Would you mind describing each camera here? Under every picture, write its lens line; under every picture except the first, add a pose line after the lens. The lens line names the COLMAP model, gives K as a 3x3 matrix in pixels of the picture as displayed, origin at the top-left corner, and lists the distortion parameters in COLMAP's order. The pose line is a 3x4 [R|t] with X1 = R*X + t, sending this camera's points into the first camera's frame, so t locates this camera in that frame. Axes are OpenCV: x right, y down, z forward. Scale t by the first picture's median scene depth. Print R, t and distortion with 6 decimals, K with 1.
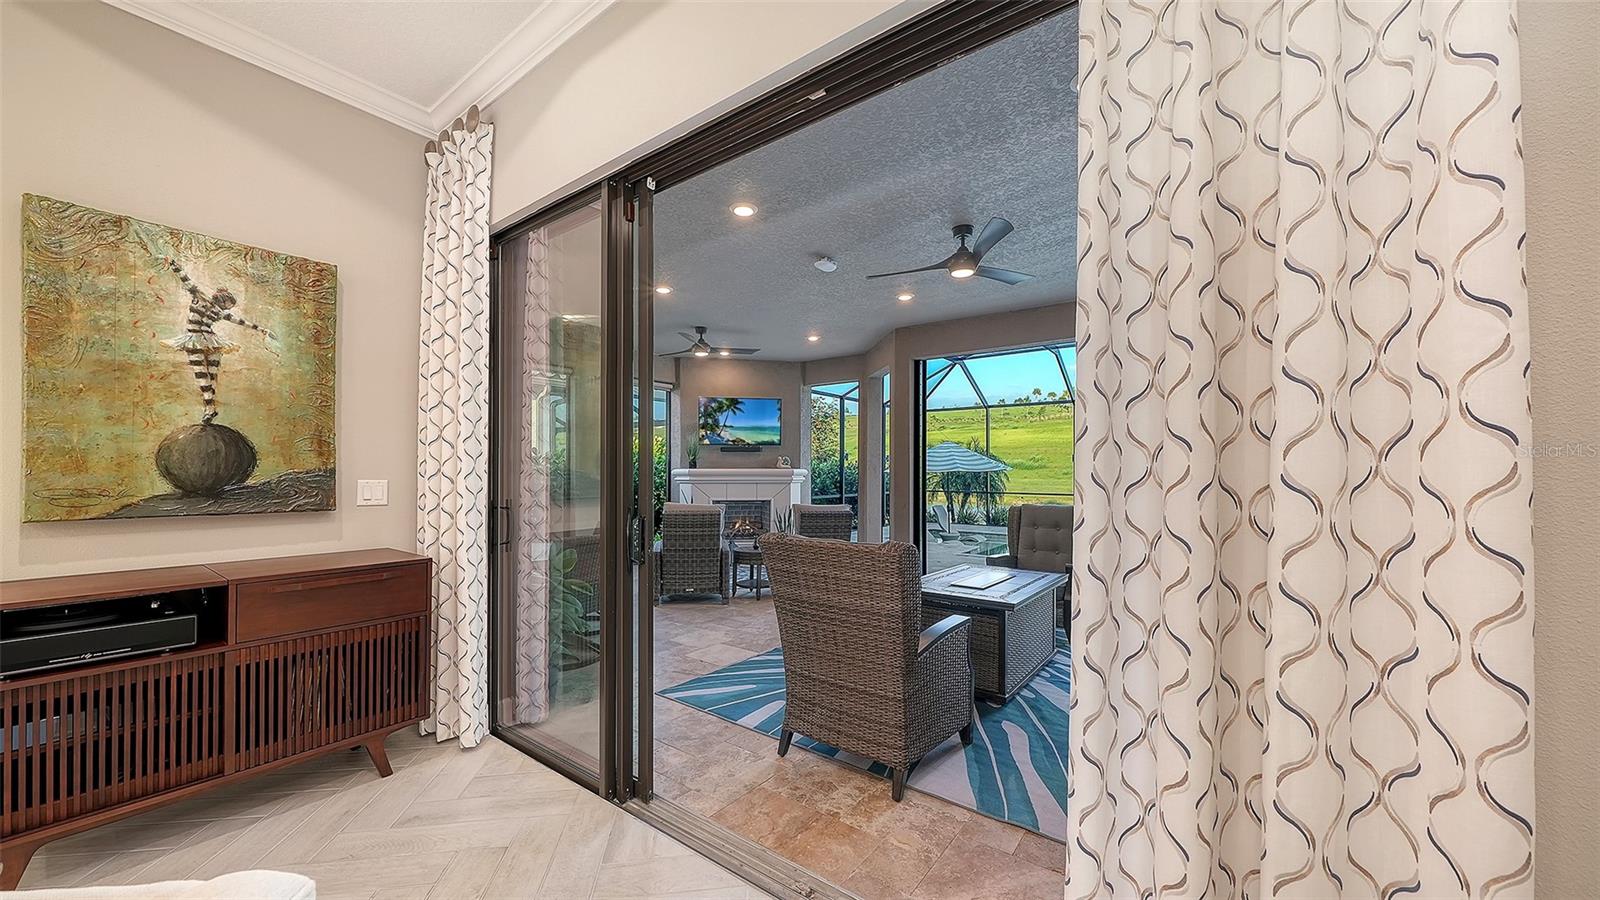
lens RADIAL K [[563.8, 0, 798.4], [0, 563.8, 492.1], [0, 0, 1]] dist [-0.002653, -0.001111]
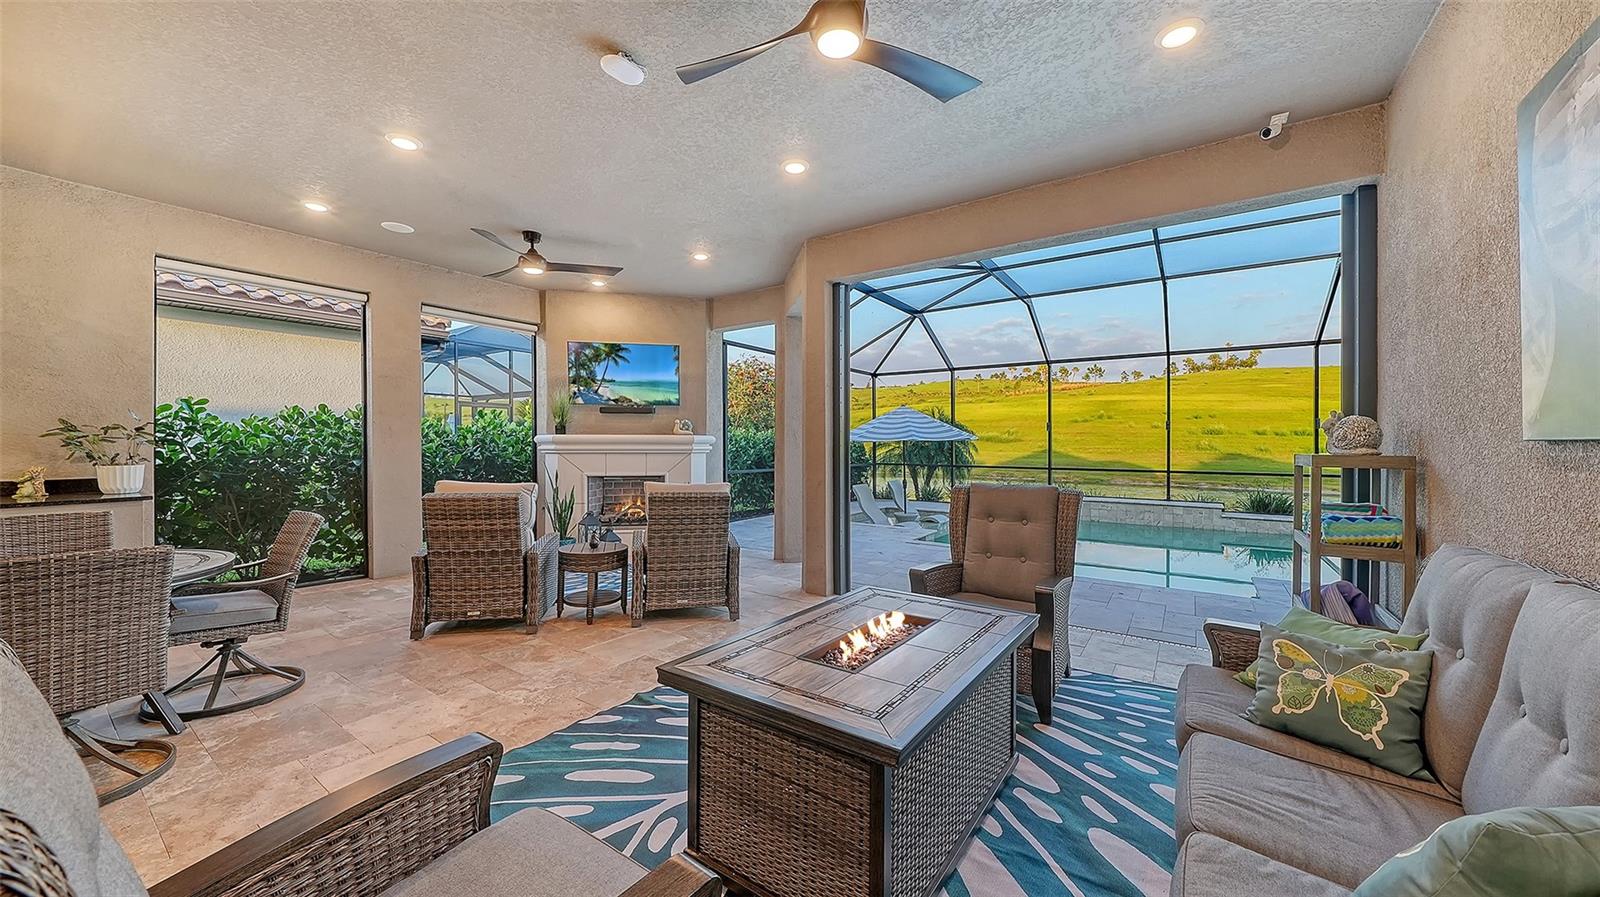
lens RADIAL K [[563.8, 0, 794.2], [0, 563.8, 469.1], [0, 0, 1]] dist [-0.002653, -0.001111]
pose [[0.999533, -0.001575, 0.030514, 0.106562], [0.001396, 0.999982, 0.005873, 0.000949], [-0.030523, -0.005827, 0.999517, 0.218835]]
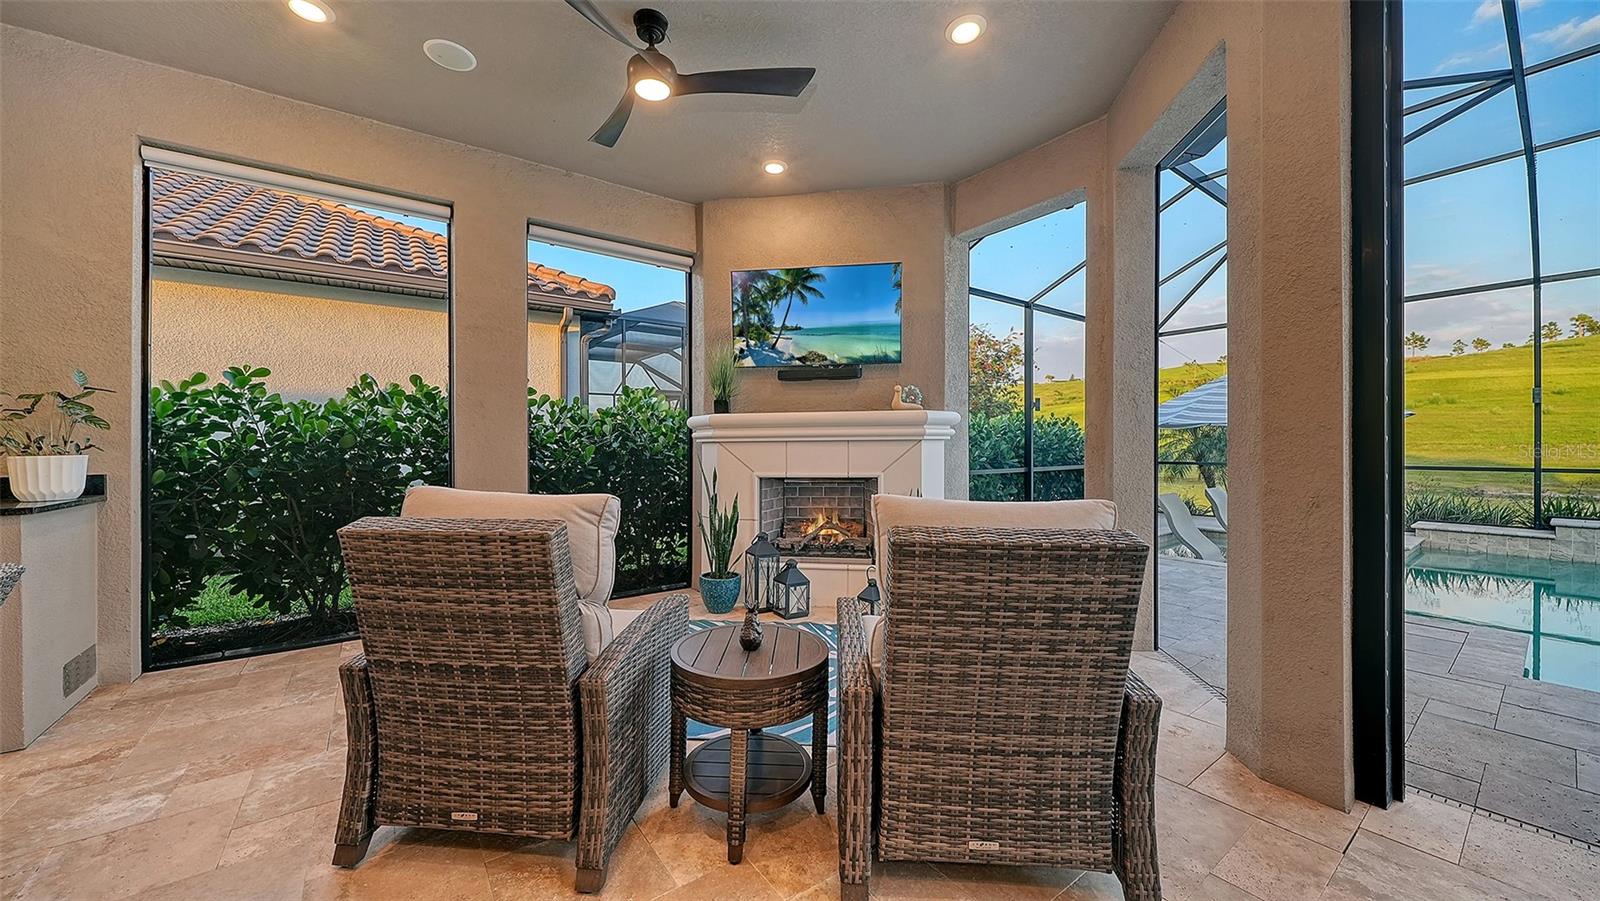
lens RADIAL K [[573.0, 0, 781.9], [0, 573.0, 470.0], [0, 0, 1]] dist [0.001094, 0.000018]
pose [[0.951713, 0.001423, -0.306987, 0.022209], [0.000011, 0.999989, 0.004669, 0.005533], [0.306990, -0.004447, 0.951702, 0.519523]]
